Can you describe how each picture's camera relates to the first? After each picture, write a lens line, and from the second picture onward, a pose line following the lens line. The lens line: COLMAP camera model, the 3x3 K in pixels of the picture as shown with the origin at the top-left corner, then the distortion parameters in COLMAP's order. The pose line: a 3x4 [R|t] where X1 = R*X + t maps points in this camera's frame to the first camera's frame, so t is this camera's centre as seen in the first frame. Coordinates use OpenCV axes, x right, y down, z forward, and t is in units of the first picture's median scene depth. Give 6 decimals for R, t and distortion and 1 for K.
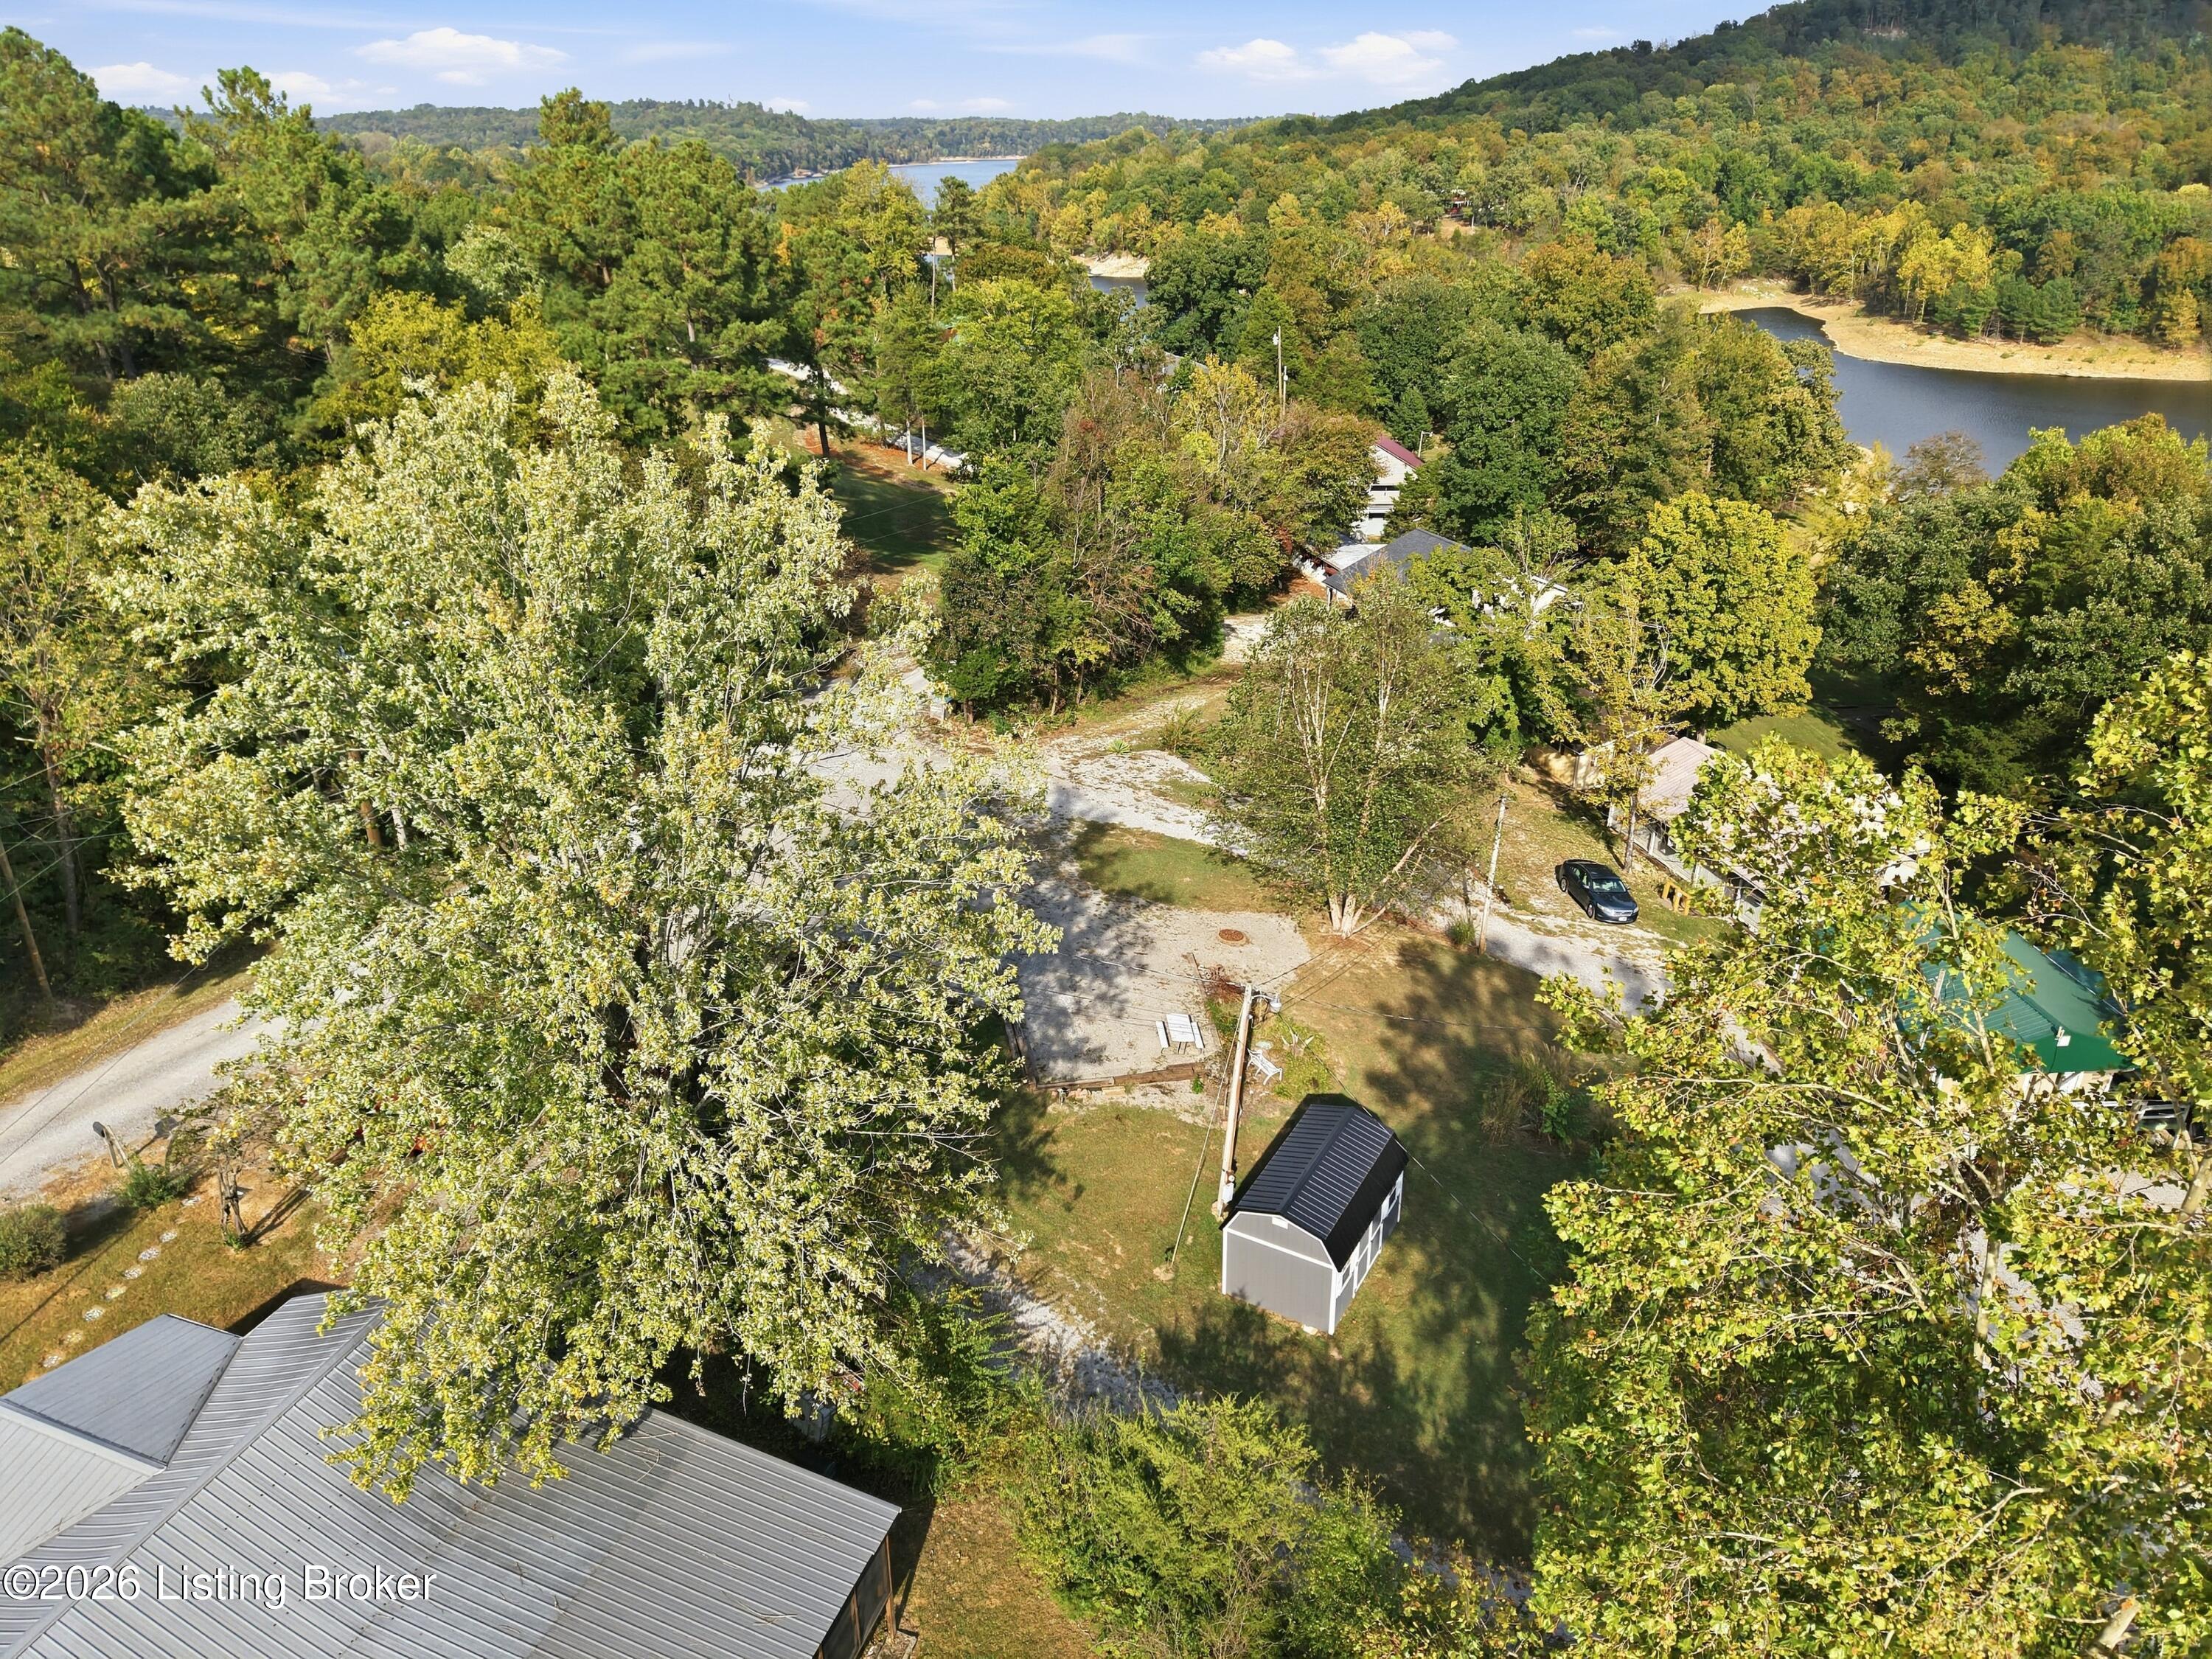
lens RADIAL K [[1478.6, 0, 1103.2], [0, 1478.6, 827.0], [0, 0, 1]] dist [0.029561, -0.029158]
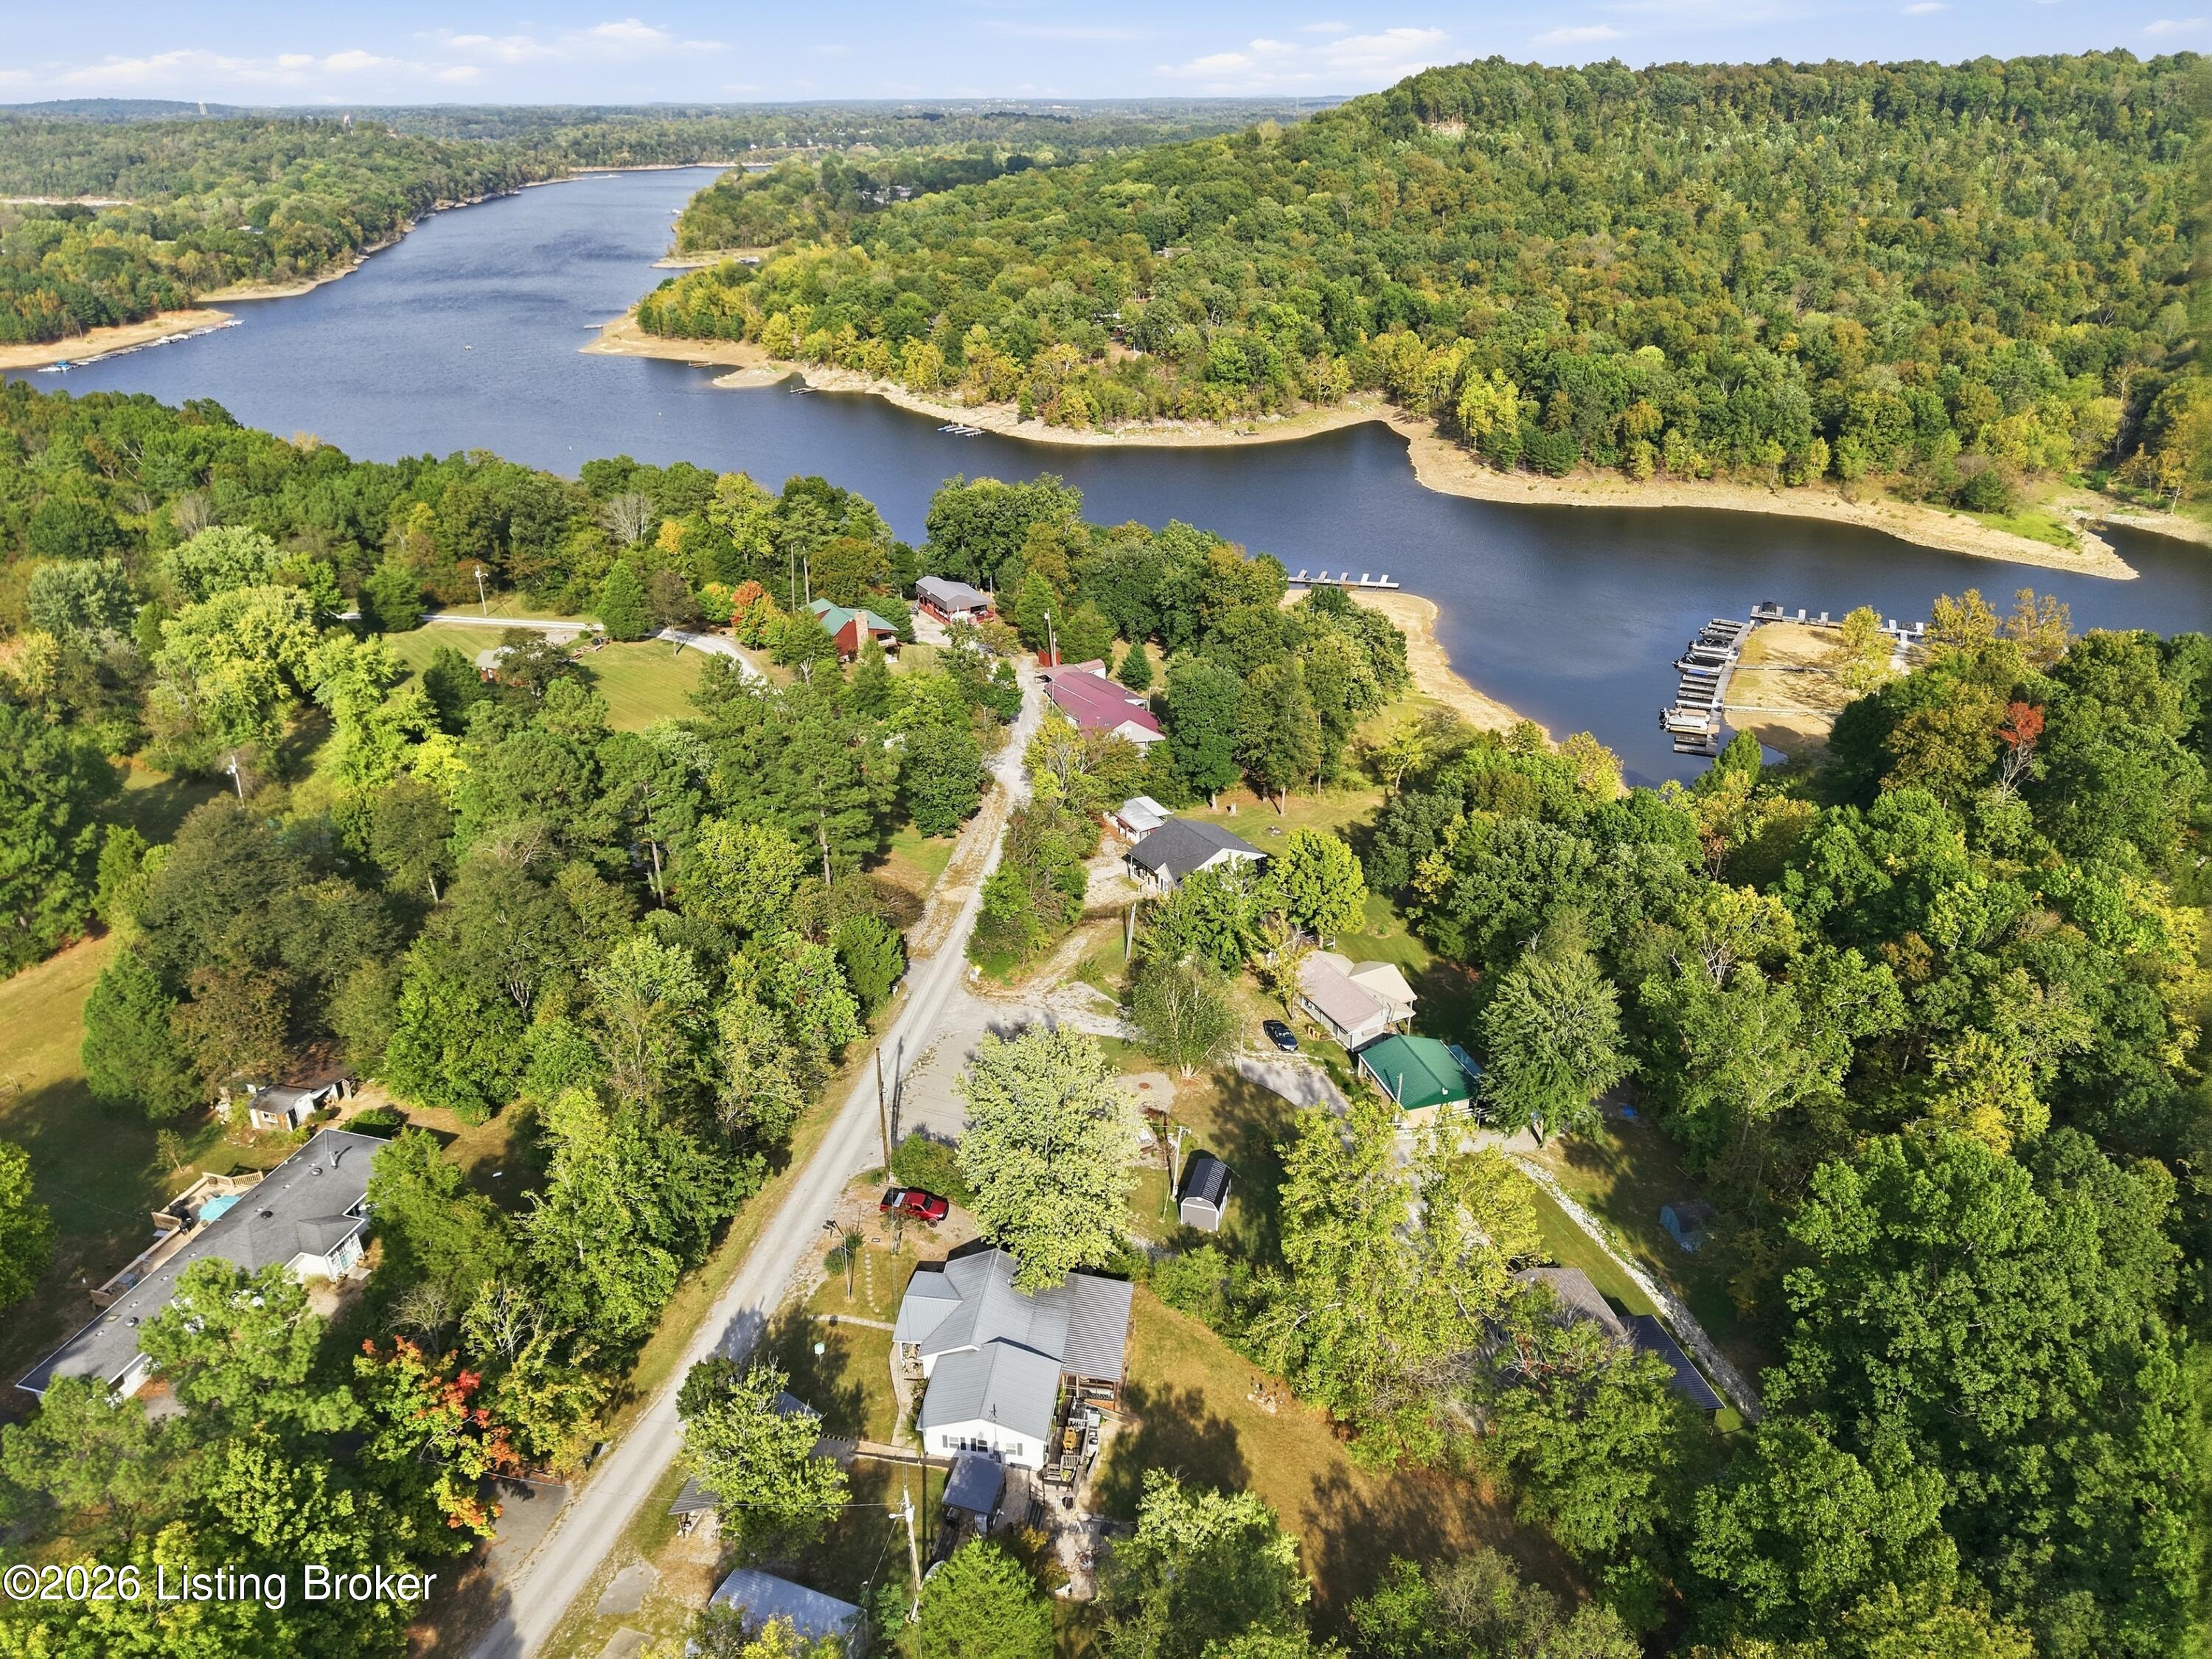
lens RADIAL K [[1478.6, 0, 1103.2], [0, 1478.6, 827.0], [0, 0, 1]] dist [0.029561, -0.029158]
pose [[0.975106, -0.100373, 0.197721, -0.303037], [0.097324, 0.994936, 0.025105, -0.305141], [-0.199240, -0.005237, 0.979937, -1.006023]]
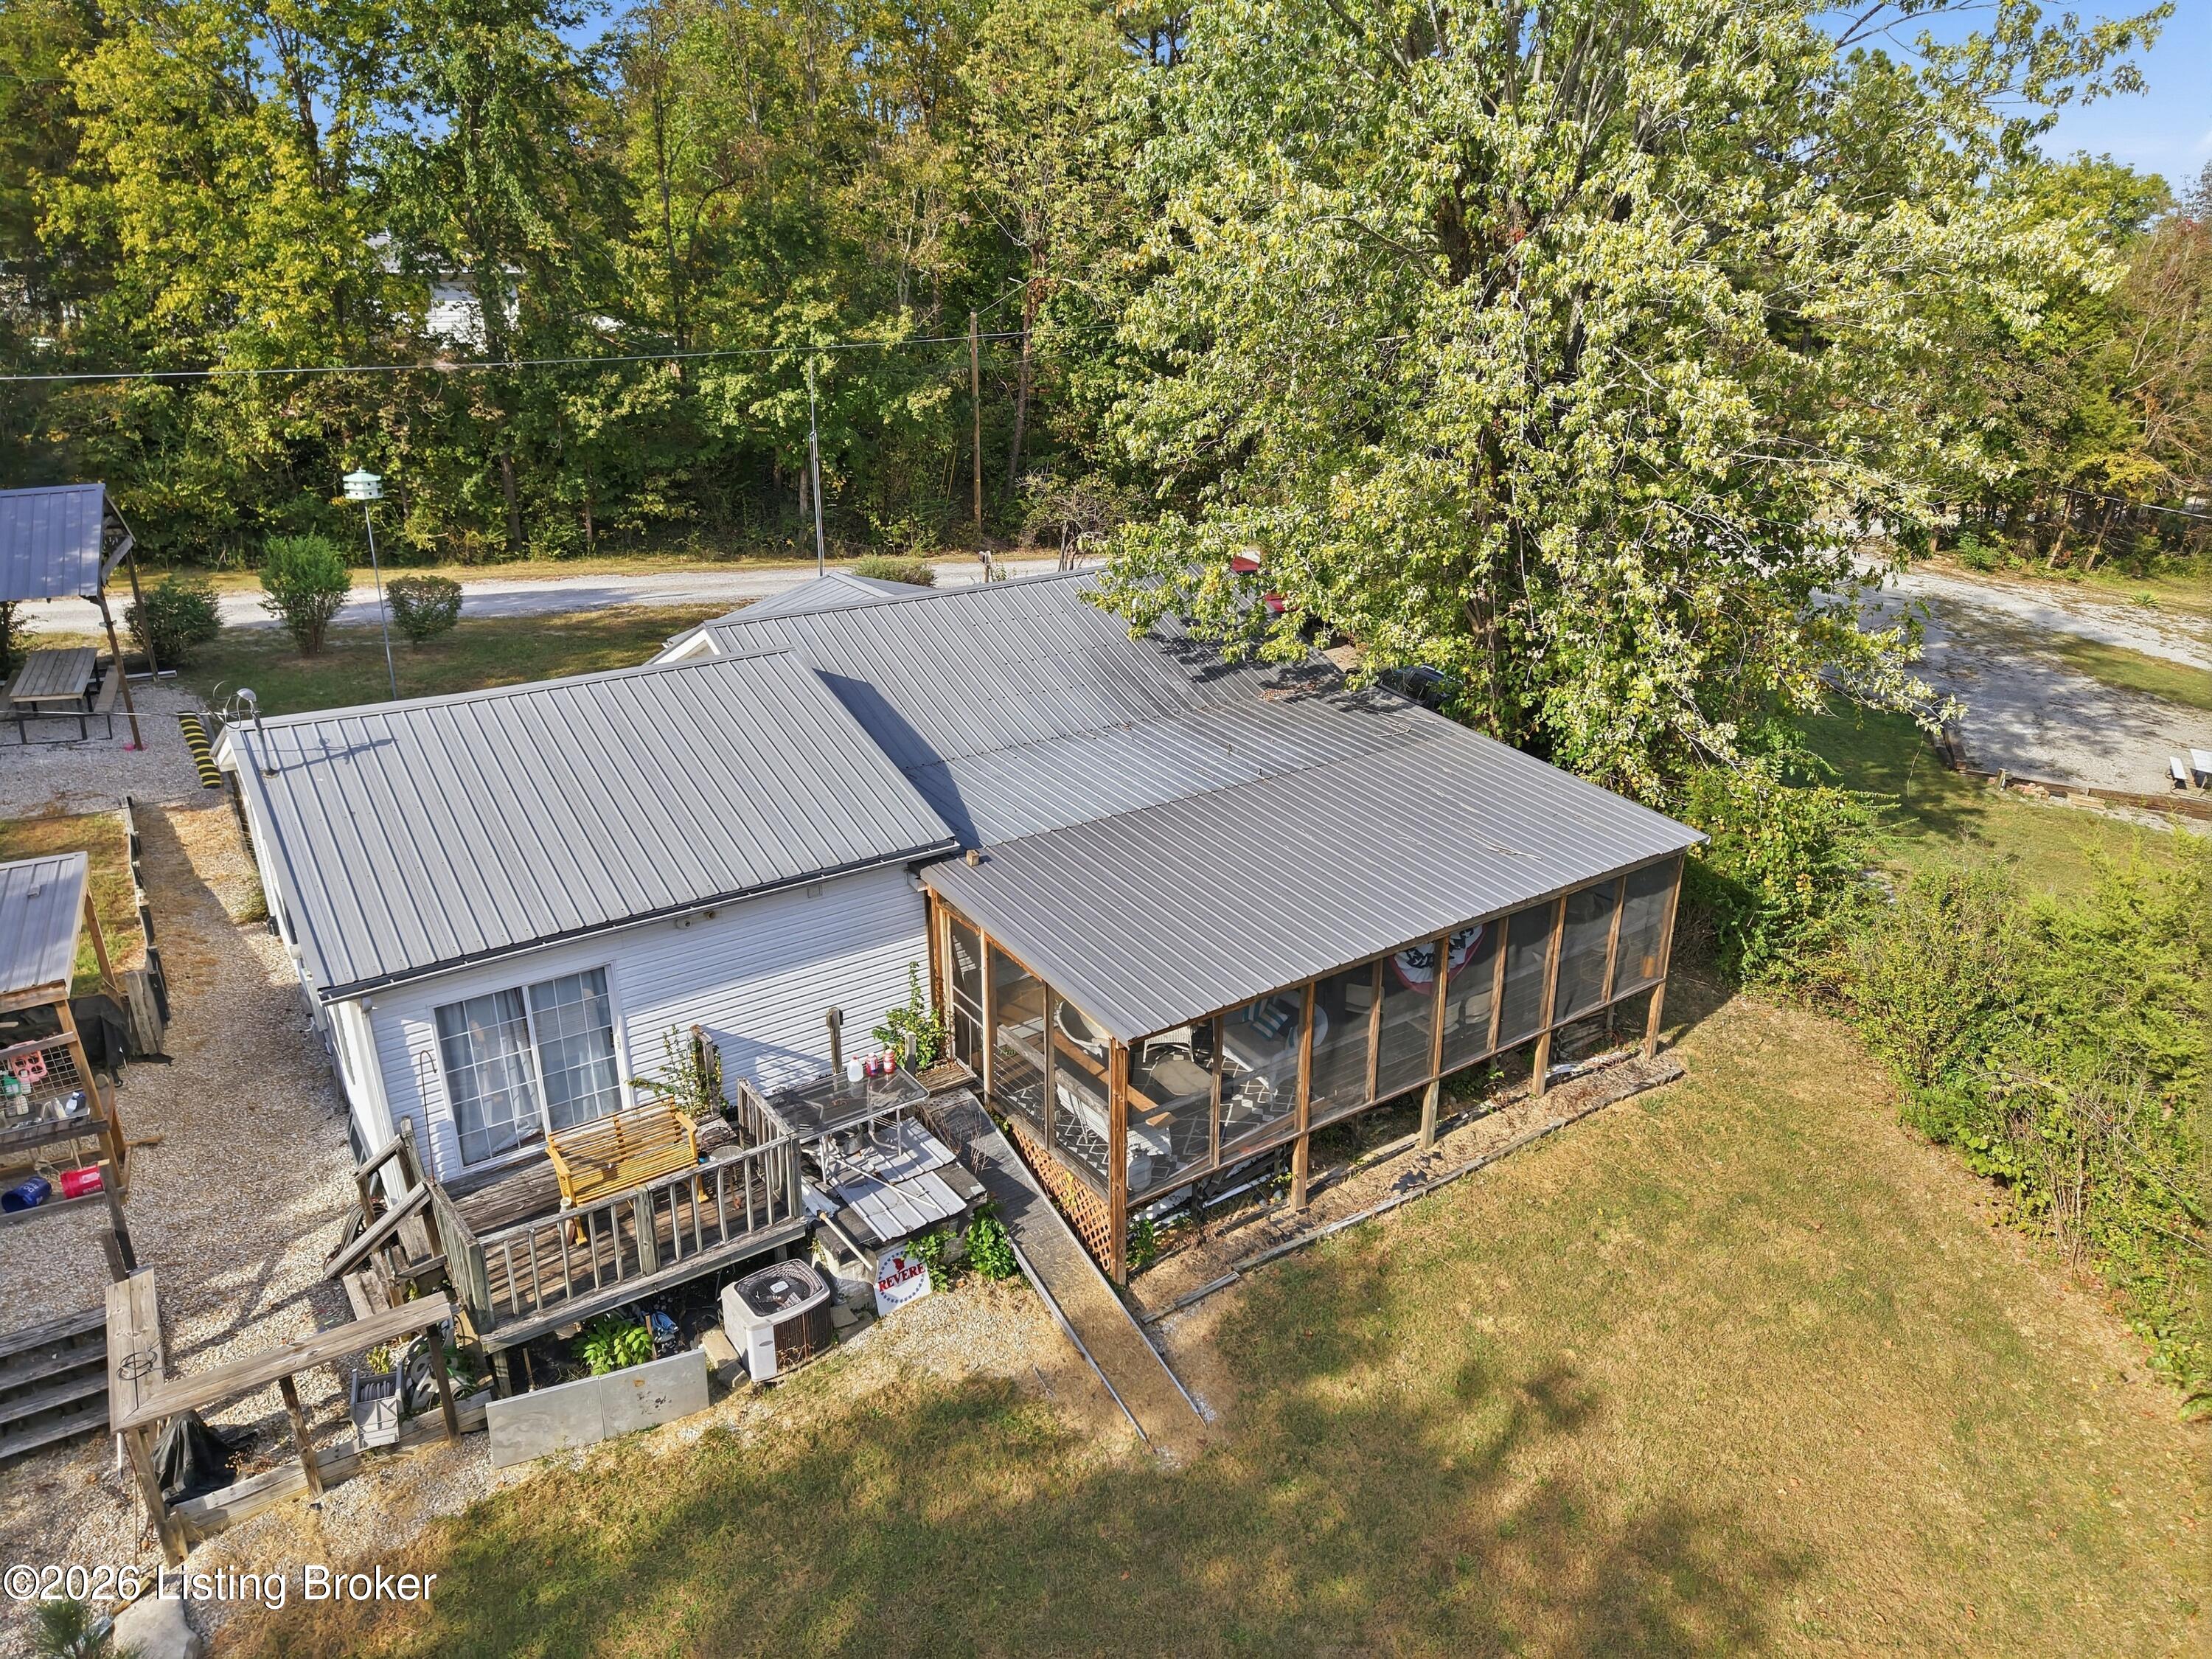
lens RADIAL K [[1500.5, 0, 1091.3], [0, 1500.5, 822.9], [0, 0, 1]] dist [0.020967, -0.002832]
pose [[0.818178, 0.208540, -0.535814, 0.001823], [-0.250923, 0.967986, -0.006413, 0.177618], [0.517323, 0.139695, 0.844312, 0.077994]]
